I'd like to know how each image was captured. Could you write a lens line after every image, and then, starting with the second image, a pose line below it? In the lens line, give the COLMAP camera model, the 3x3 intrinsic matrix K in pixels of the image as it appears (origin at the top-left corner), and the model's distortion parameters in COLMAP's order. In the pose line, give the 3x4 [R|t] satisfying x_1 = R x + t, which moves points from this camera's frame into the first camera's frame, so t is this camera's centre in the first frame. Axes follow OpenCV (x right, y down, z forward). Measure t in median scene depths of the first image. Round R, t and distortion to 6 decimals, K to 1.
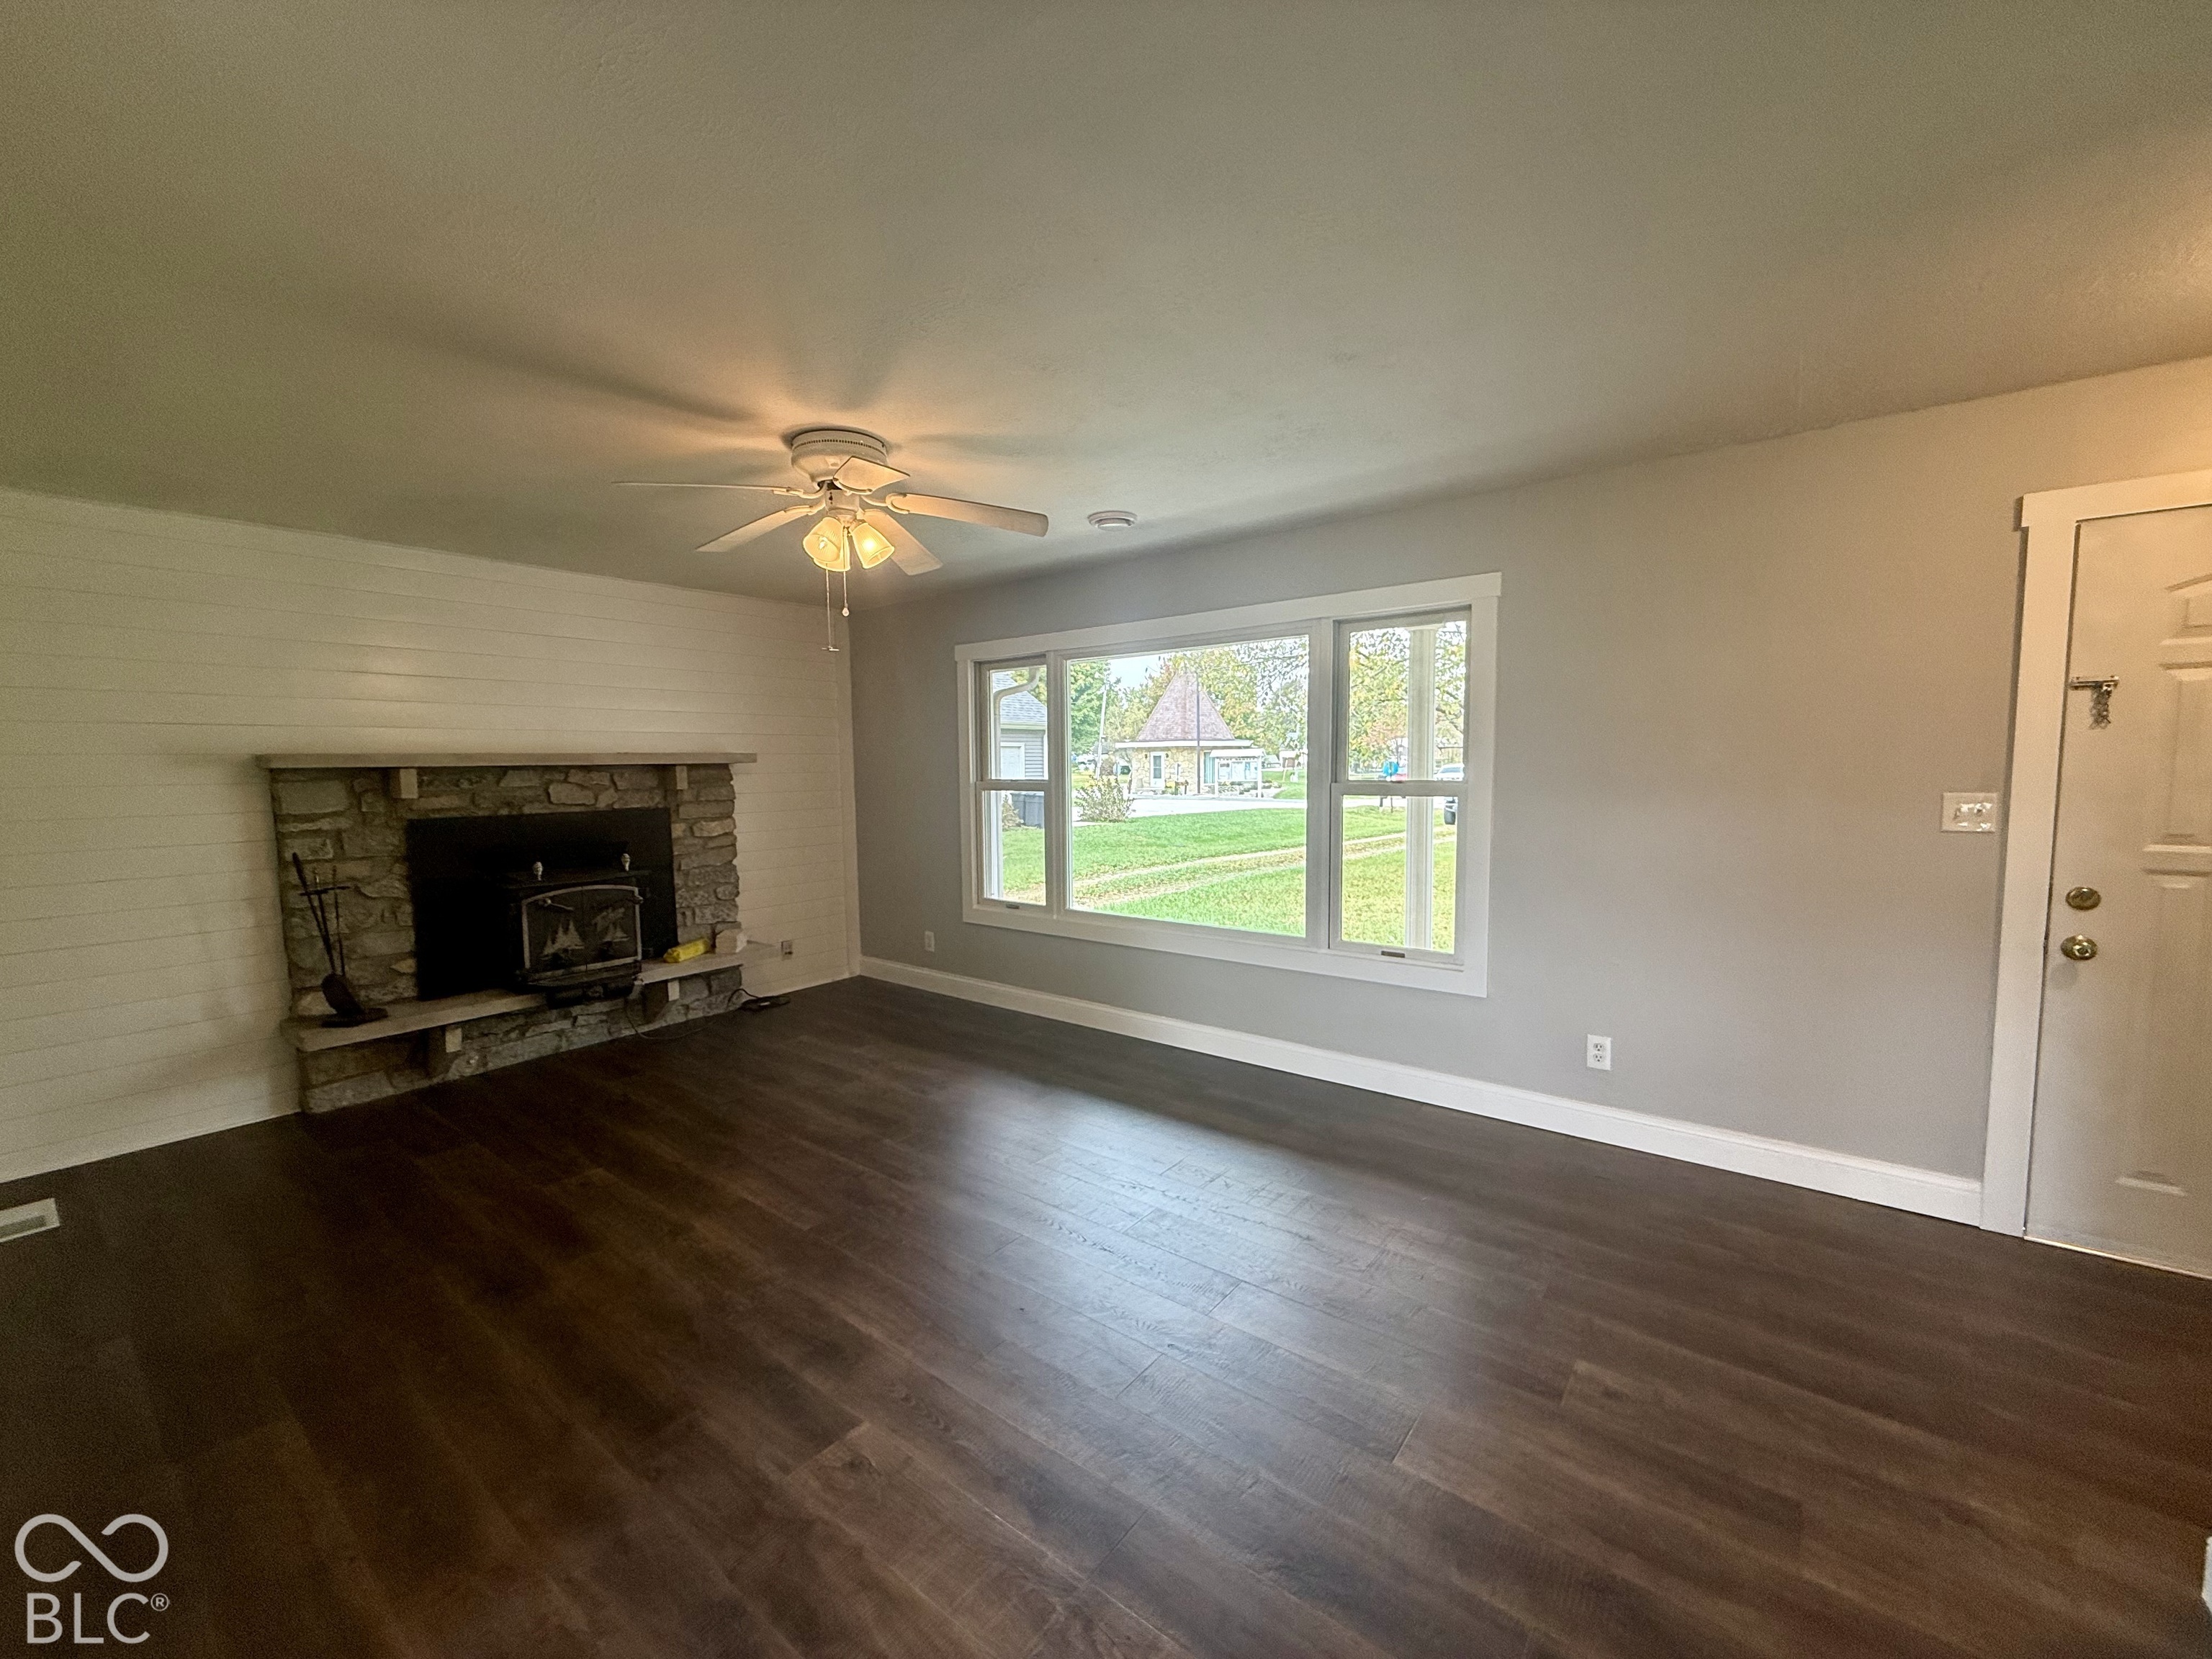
lens RADIAL K [[876.3, 0, 1100.3], [0, 876.3, 831.8], [0, 0, 1]] dist [-0.000802, -0.000258]
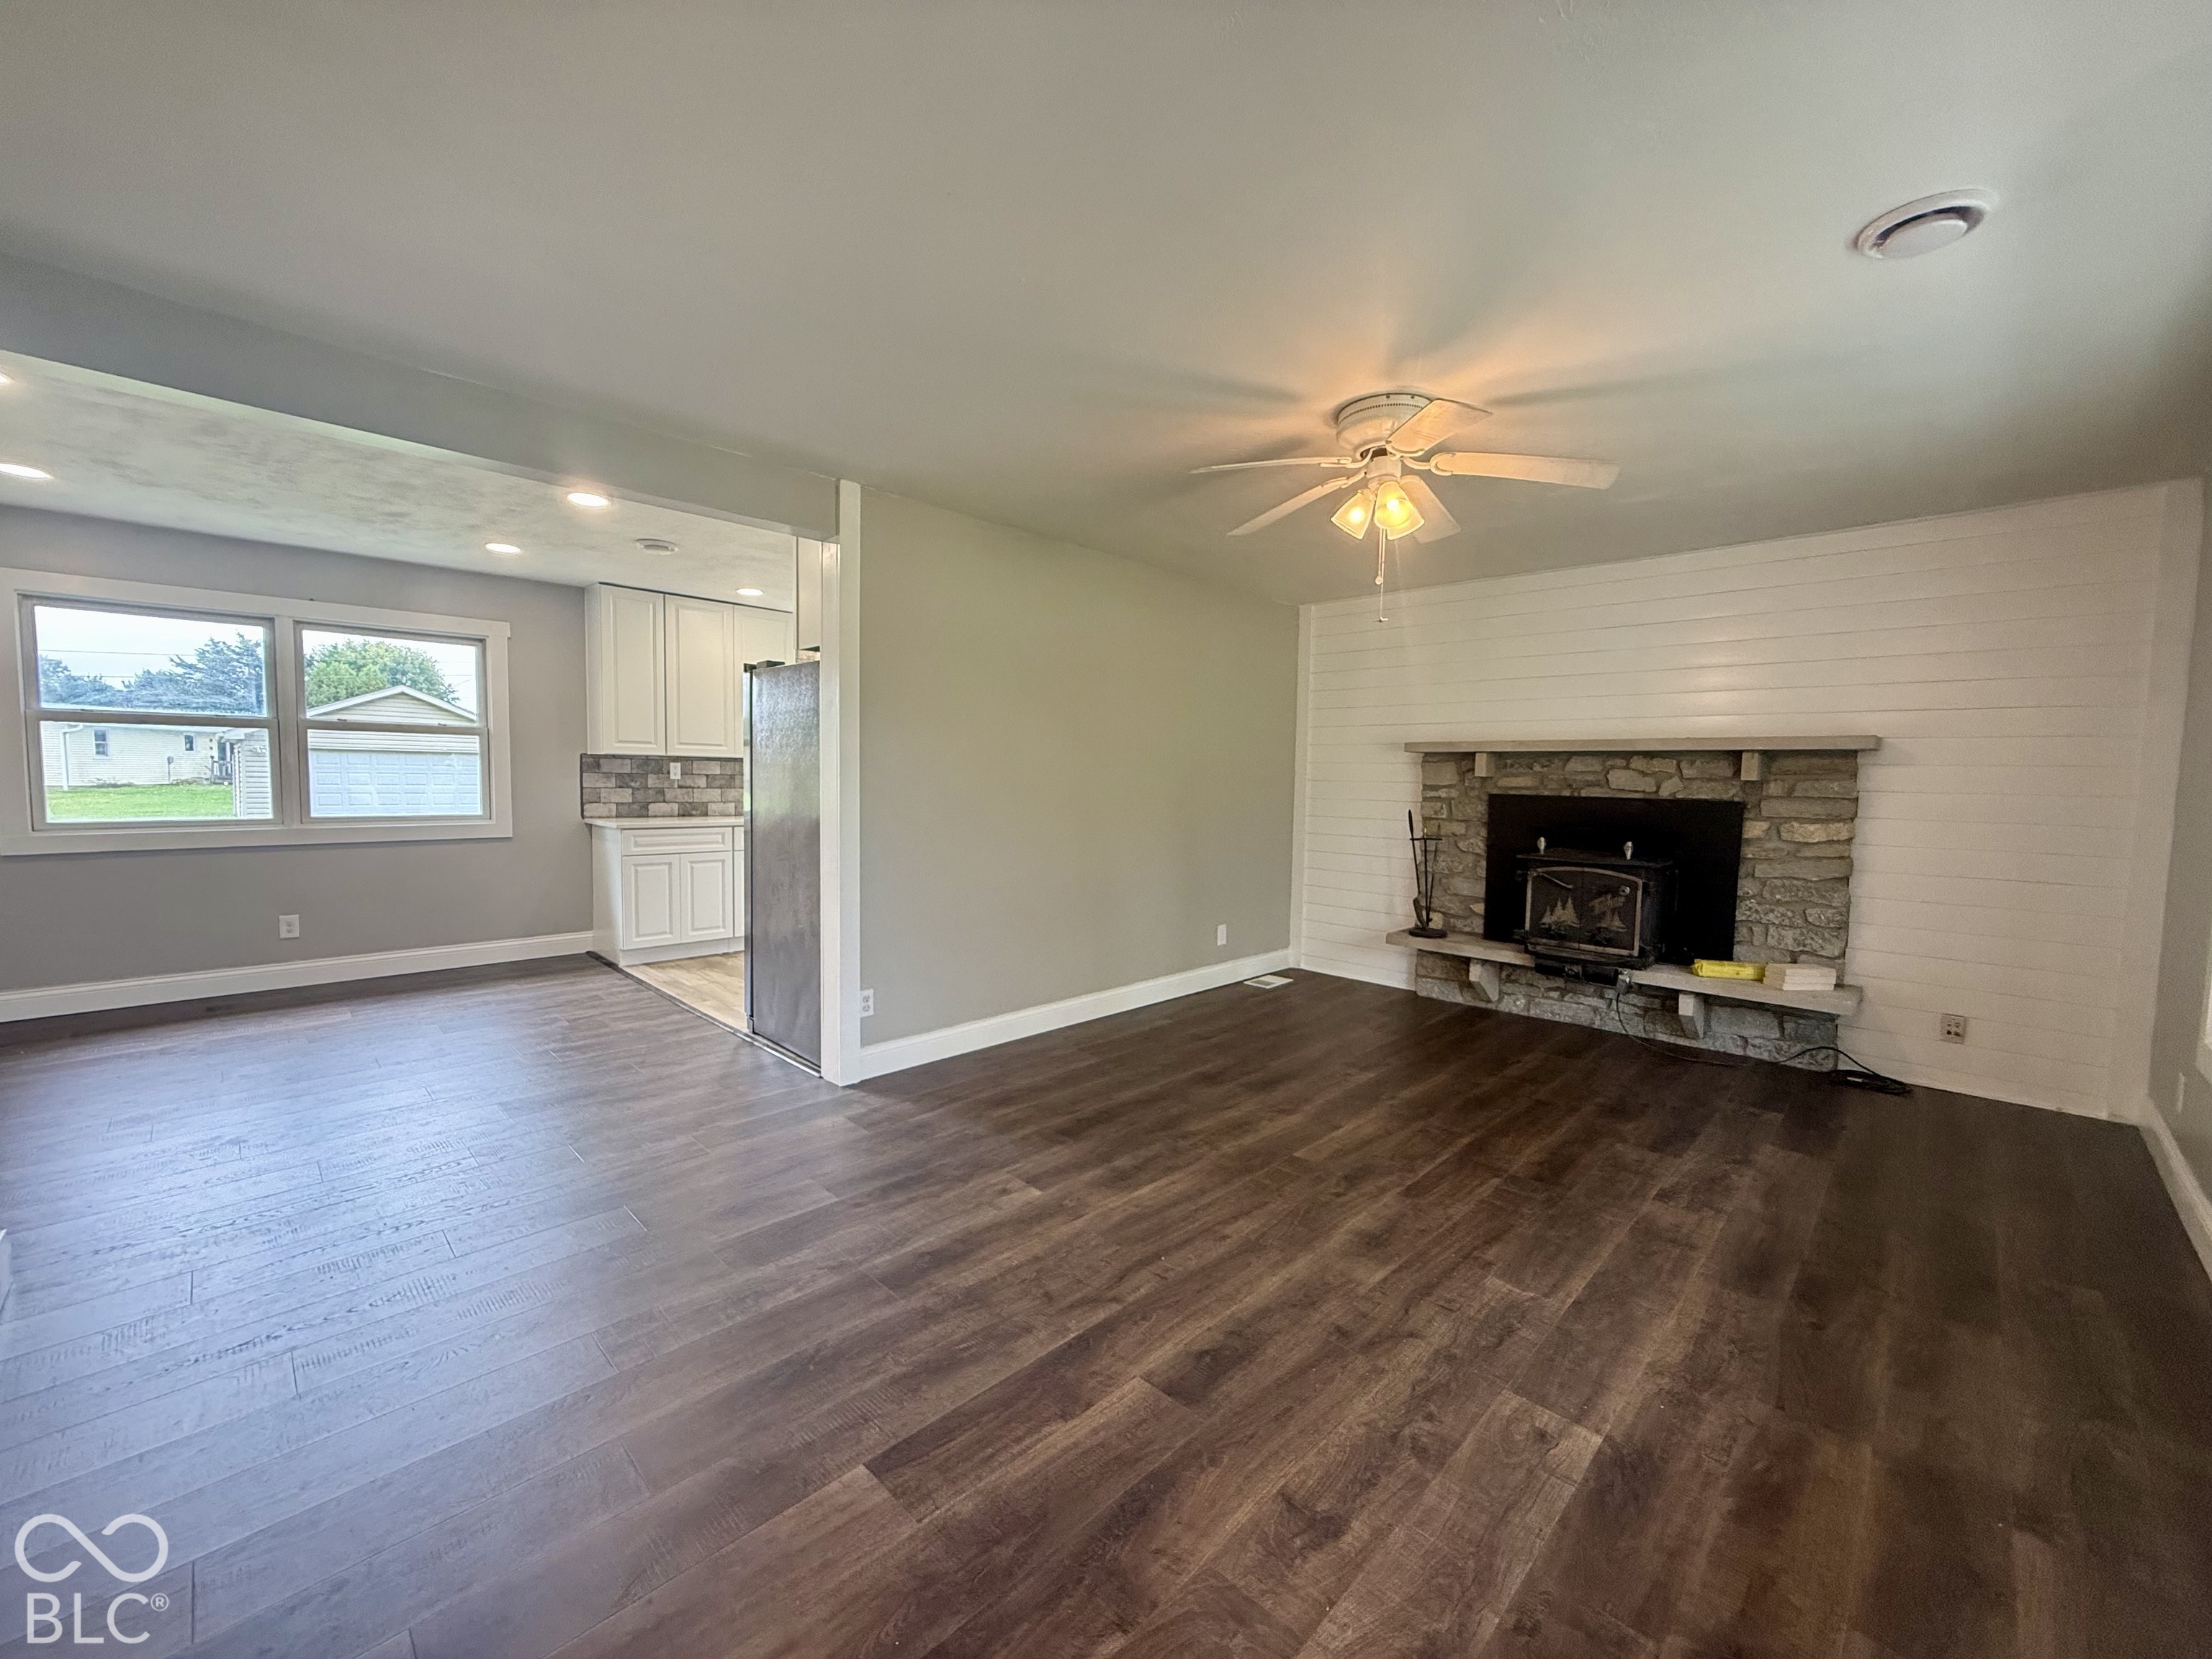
lens RADIAL K [[876.3, 0, 1100.3], [0, 876.3, 831.8], [0, 0, 1]] dist [-0.000802, -0.000258]
pose [[-0.111053, 0.077917, -0.990755, 0.504718], [-0.093327, 0.991699, 0.088452, -0.017852], [0.989423, 0.102287, -0.102859, 0.551936]]
